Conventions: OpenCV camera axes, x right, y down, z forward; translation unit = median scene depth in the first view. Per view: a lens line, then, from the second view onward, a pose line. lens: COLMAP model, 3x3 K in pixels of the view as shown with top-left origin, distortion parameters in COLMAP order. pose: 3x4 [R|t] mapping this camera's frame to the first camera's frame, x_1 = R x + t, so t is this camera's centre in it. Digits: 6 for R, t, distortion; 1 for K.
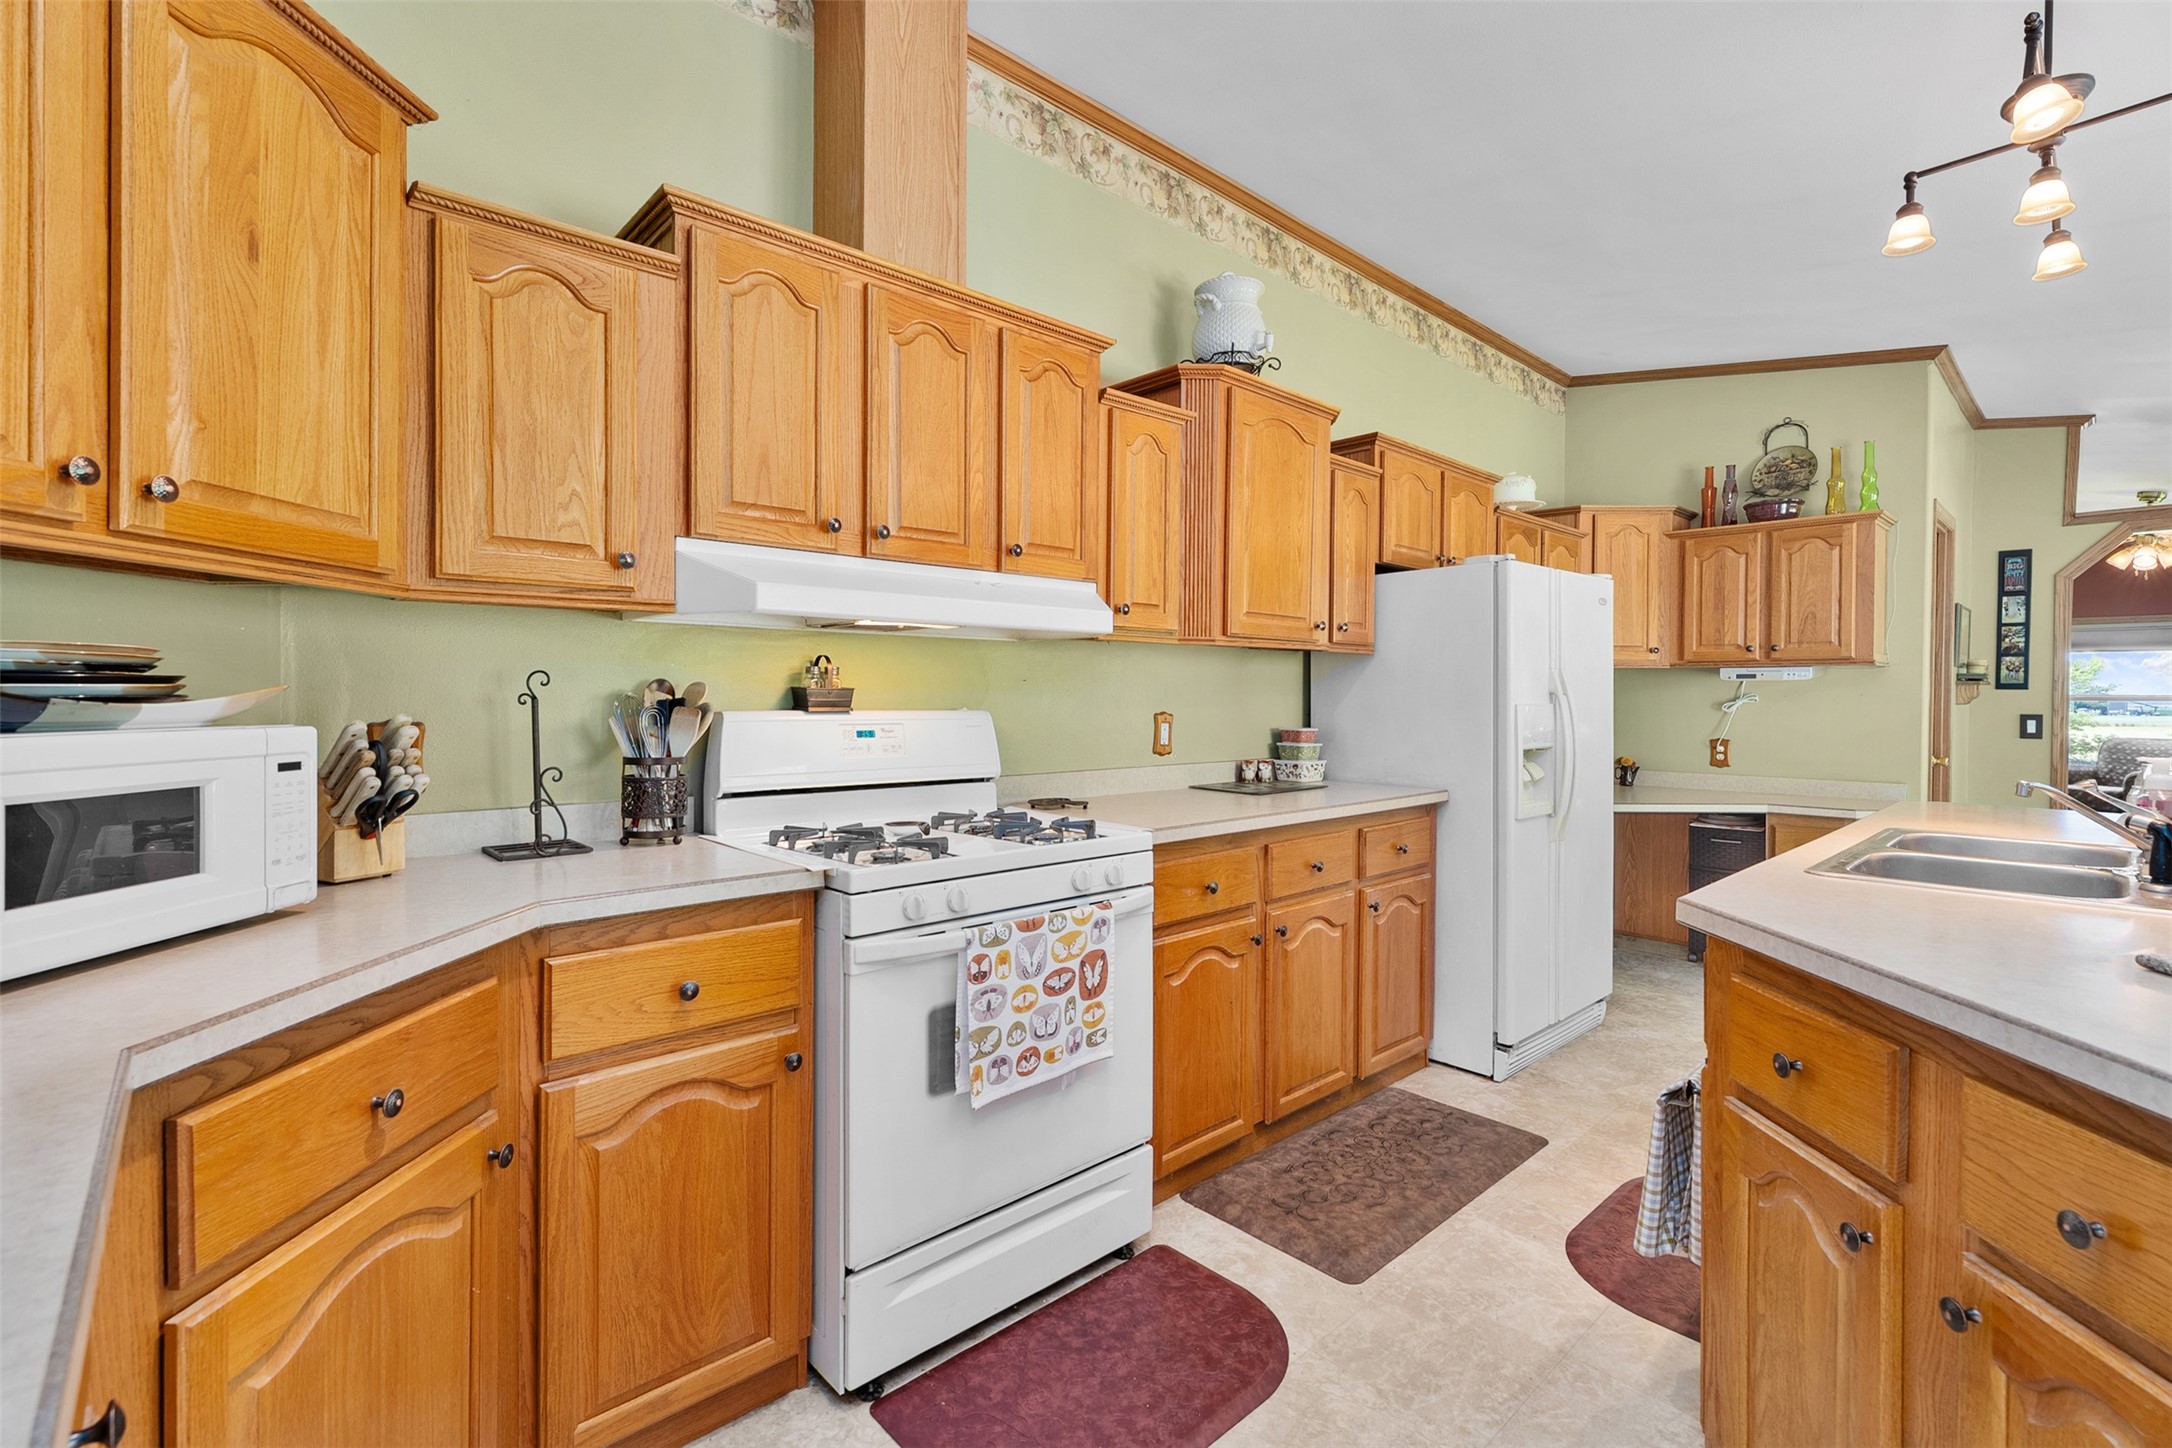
lens RADIAL K [[967.1, 0, 1089.8], [0, 967.1, 702.0], [0, 0, 1]] dist [0.001734, 0.000491]
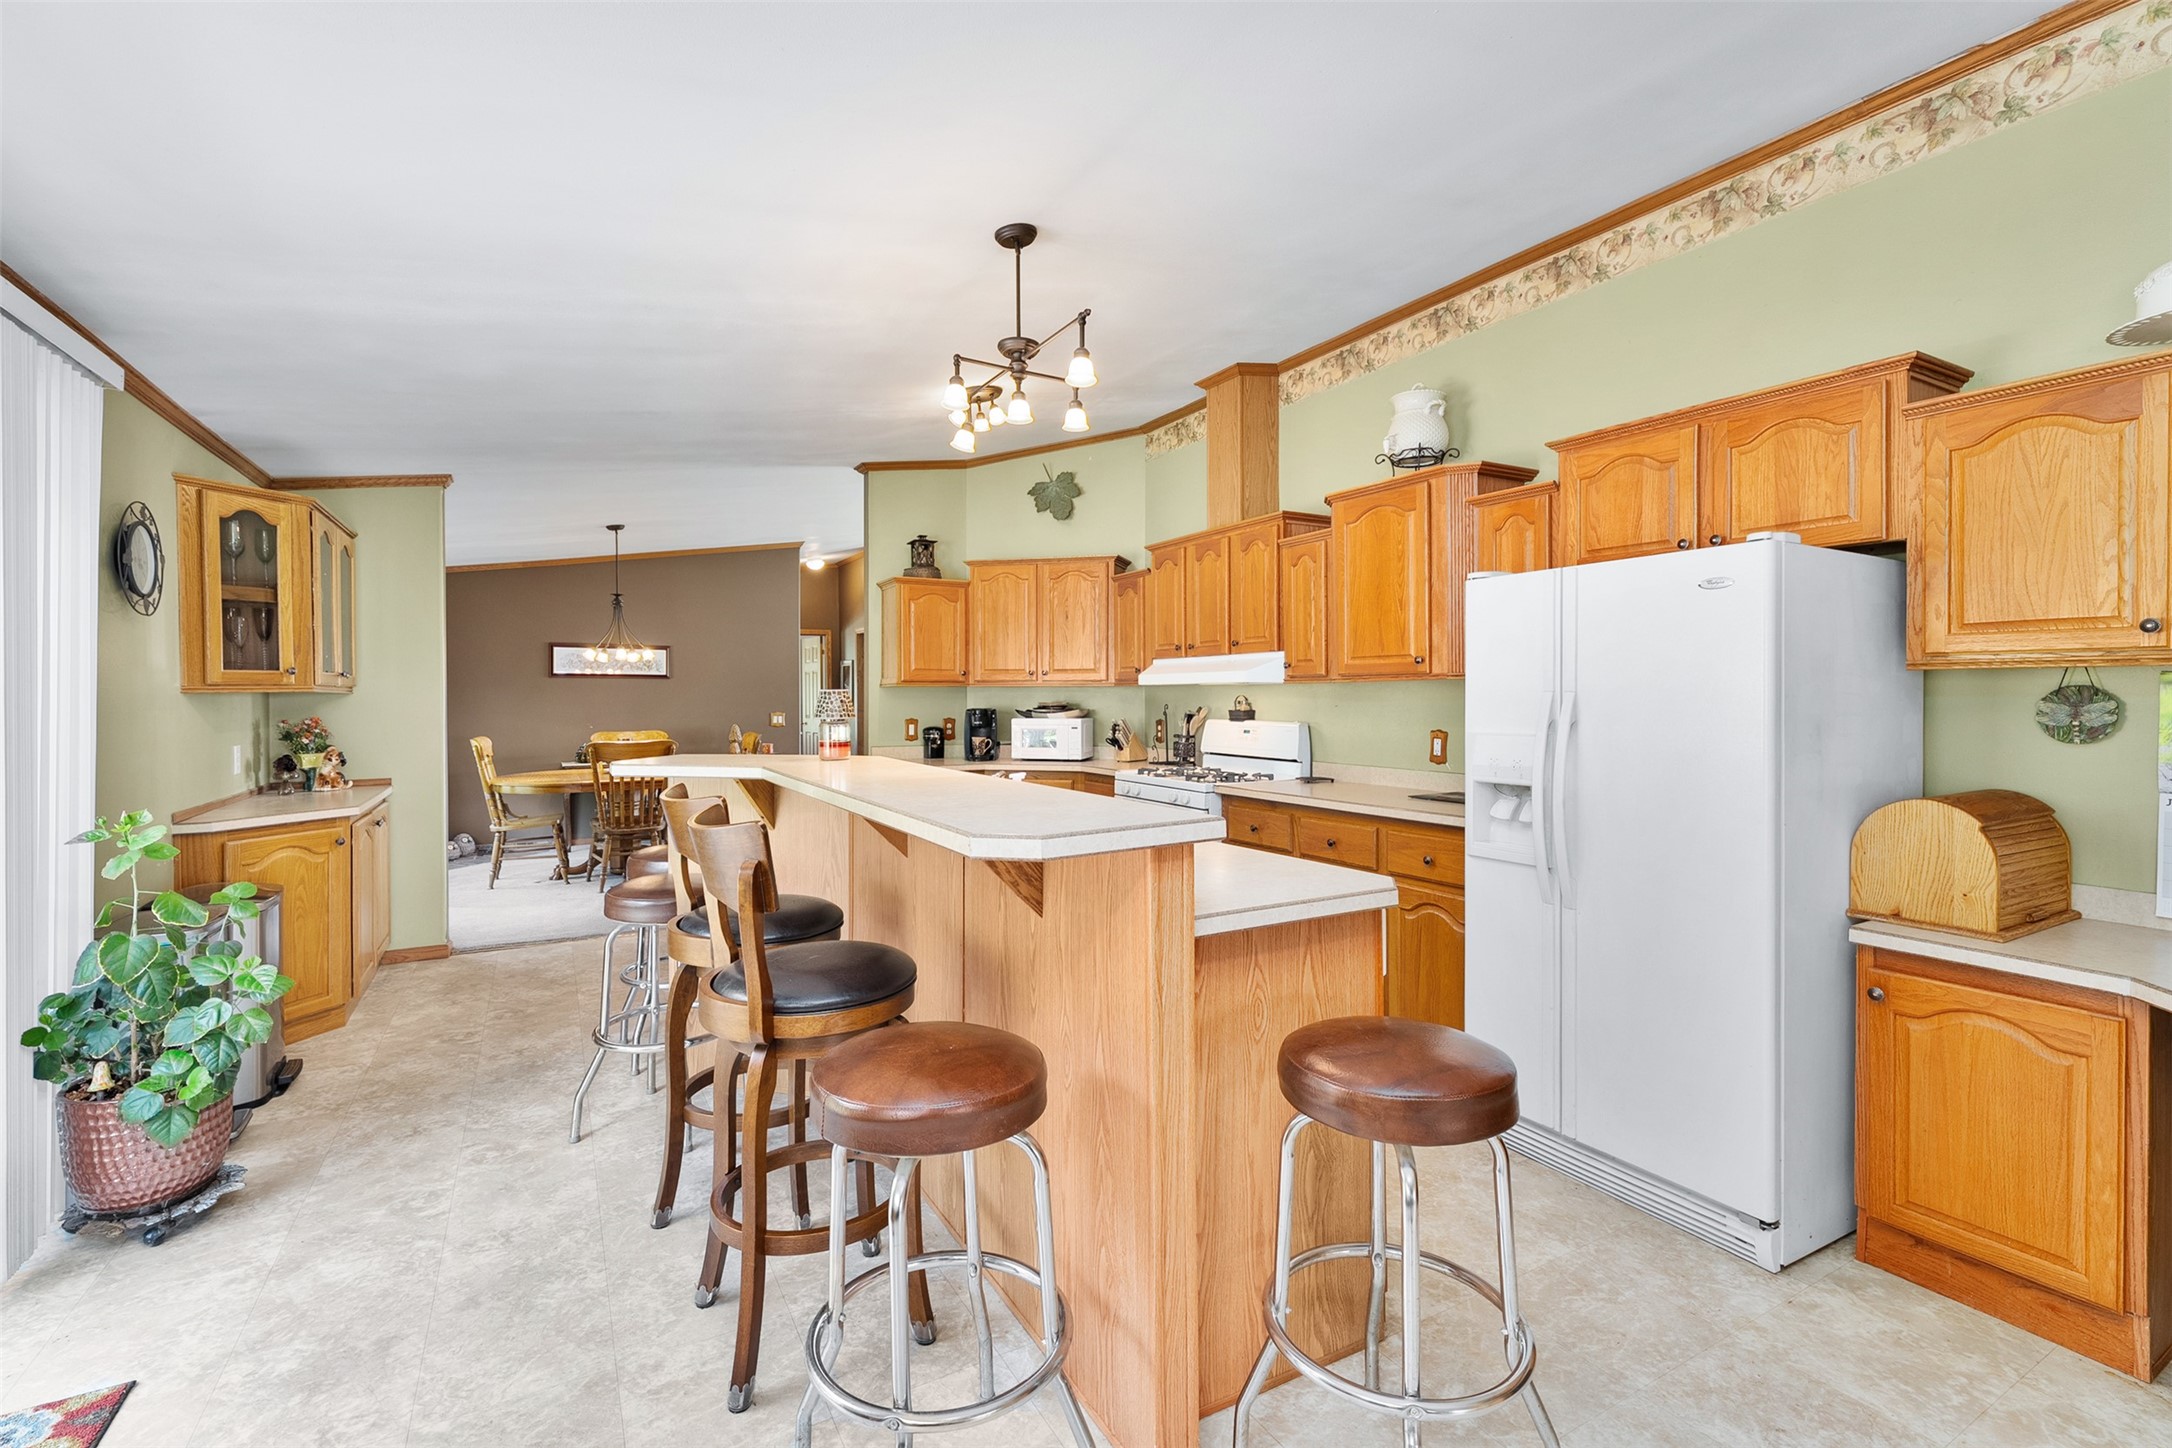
lens RADIAL K [[967.1, 0, 1092.4], [0, 967.1, 705.7], [0, 0, 1]] dist [0.001734, 0.000491]
pose [[-0.221557, 0.001499, -0.975146, 1.925293], [-0.012849, 0.999908, 0.004456, -0.030227], [0.975063, 0.013517, -0.221517, 1.138236]]
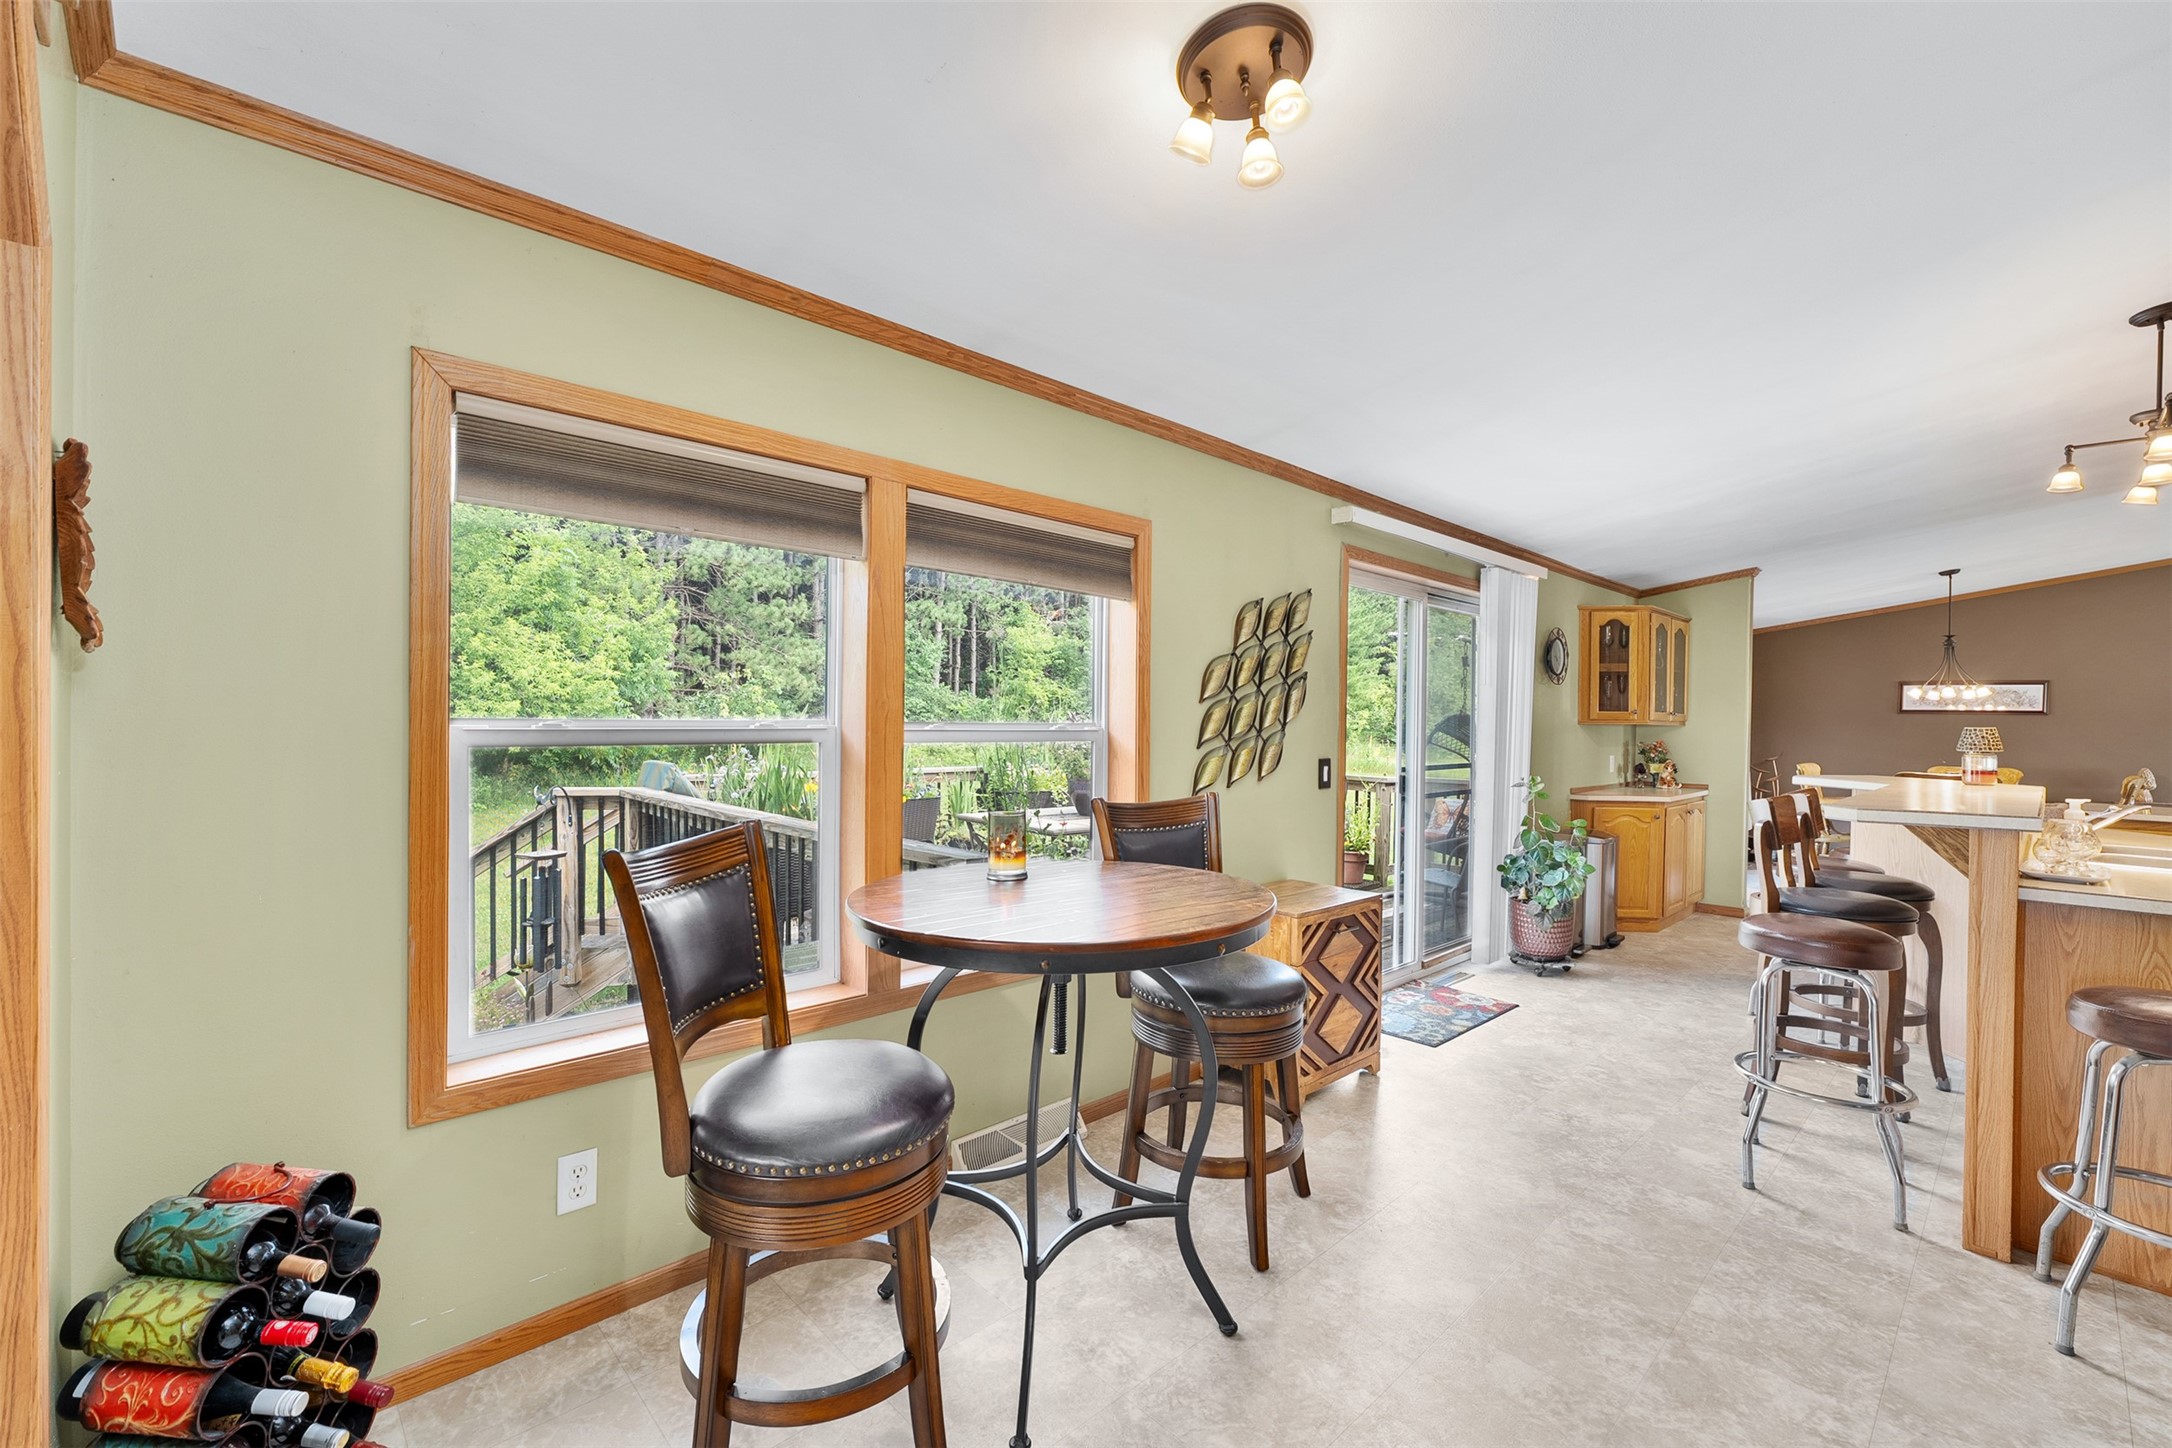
lens RADIAL K [[967.1, 0, 1082.2], [0, 967.1, 726.7], [0, 0, 1]] dist [0.001734, 0.000491]
pose [[-0.998773, -0.023625, -0.043527, 2.292708], [-0.024526, 0.999494, 0.020271, -0.038382], [0.043026, 0.021314, -0.998847, 2.082713]]
